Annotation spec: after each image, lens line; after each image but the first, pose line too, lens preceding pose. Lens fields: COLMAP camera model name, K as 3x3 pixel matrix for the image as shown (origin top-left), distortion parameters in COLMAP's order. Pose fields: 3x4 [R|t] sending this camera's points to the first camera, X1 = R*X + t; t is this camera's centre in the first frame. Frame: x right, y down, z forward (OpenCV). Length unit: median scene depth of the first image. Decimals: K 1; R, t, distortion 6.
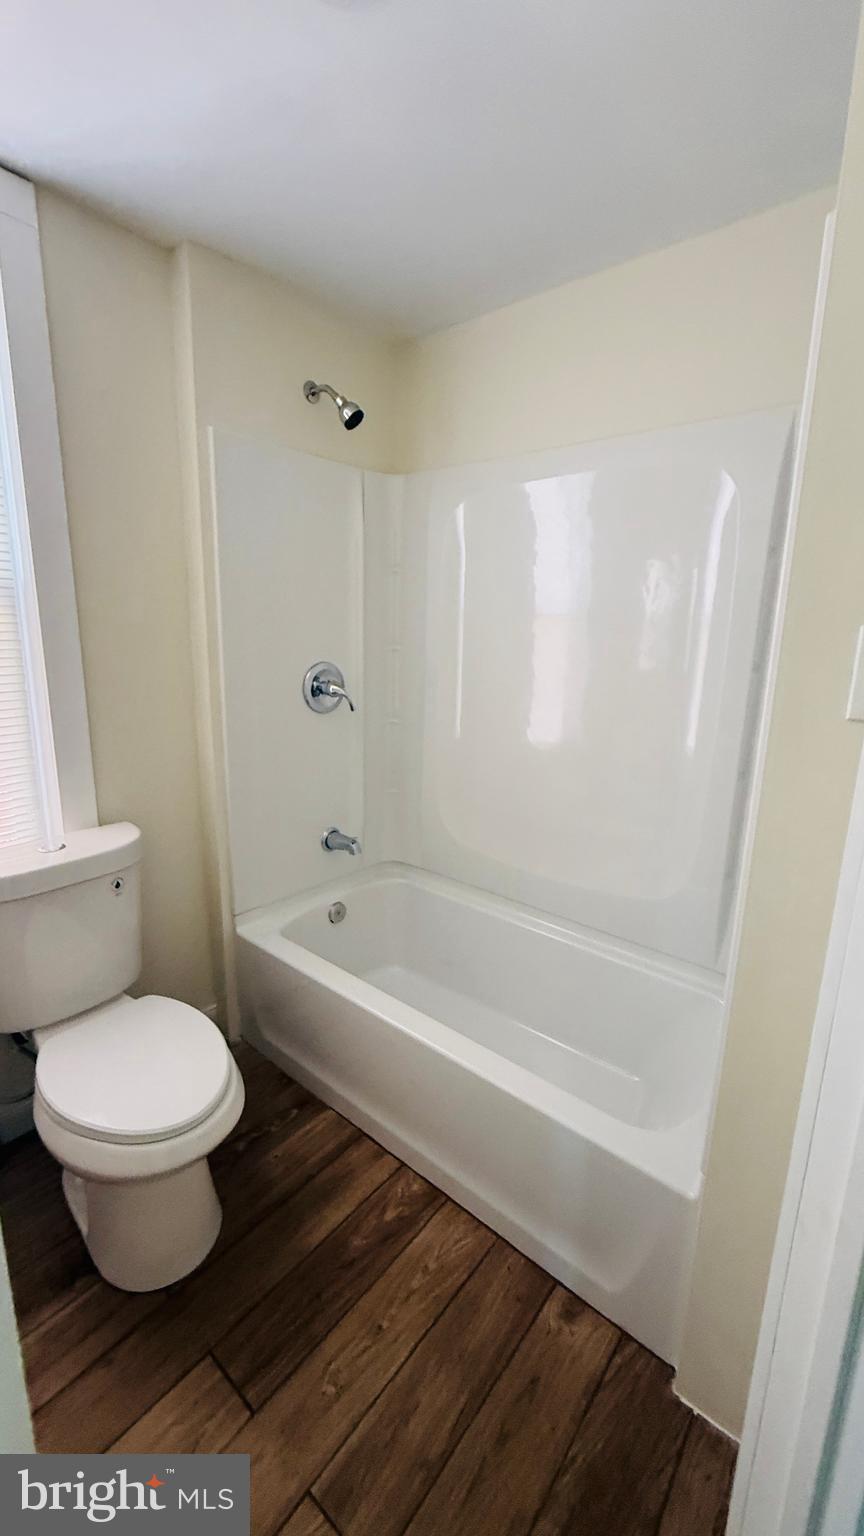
lens RADIAL K [[613.2, 0, 432.0], [0, 613.2, 768.0], [0, 0, 1]] dist [-0.000534, 0.002856]
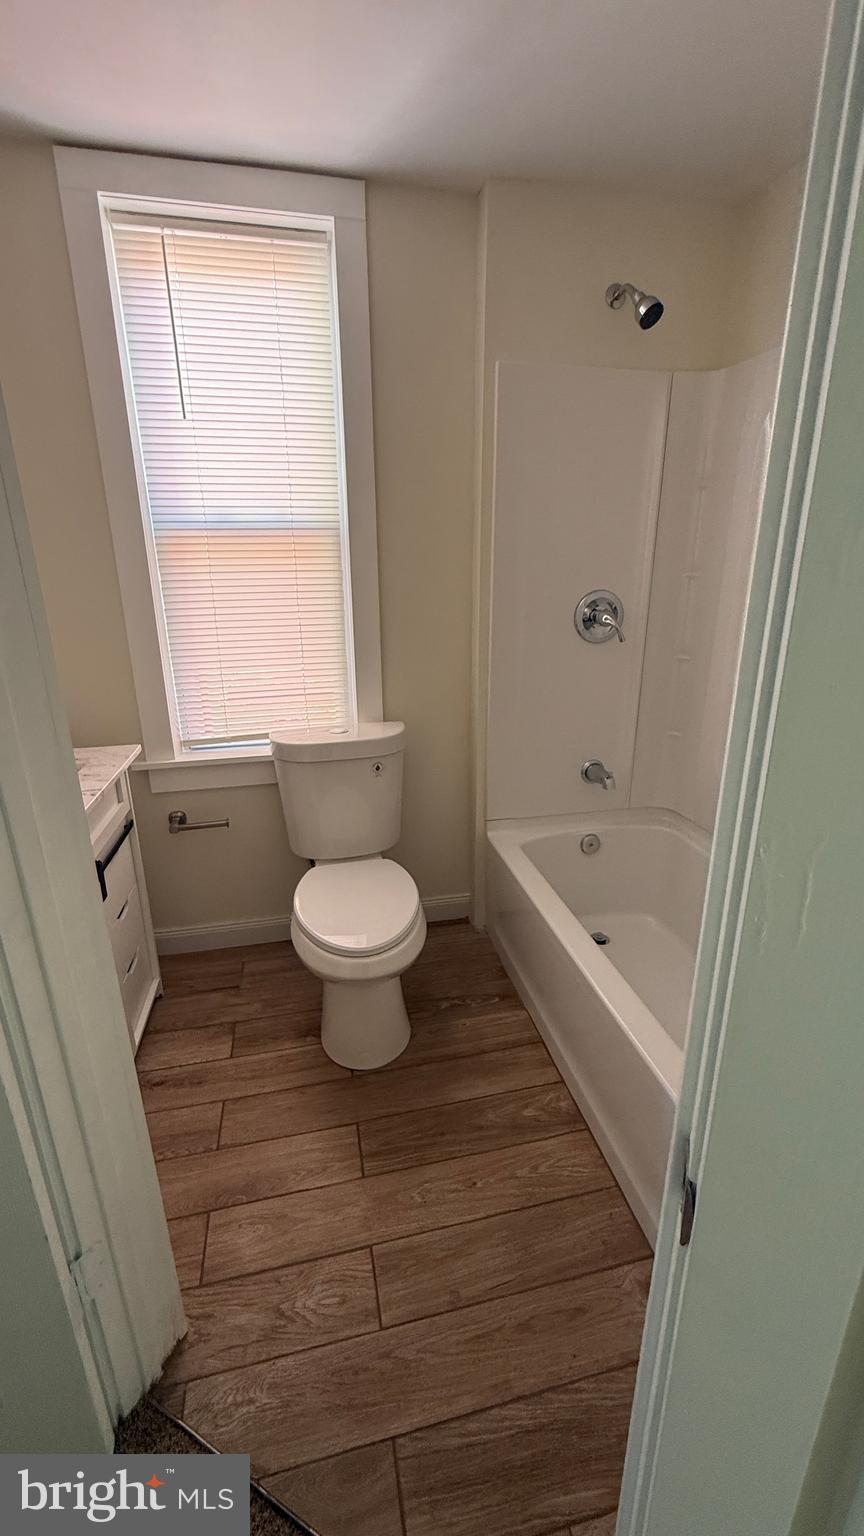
lens RADIAL K [[603.4, 0, 432.0], [0, 603.4, 768.0], [0, 0, 1]] dist [0.002368, -0.000071]
pose [[0.794611, 0.166157, -0.583939, 0.287021], [-0.112159, 0.985440, 0.127780, 0.019135], [0.596669, -0.036042, 0.801678, 0.070018]]
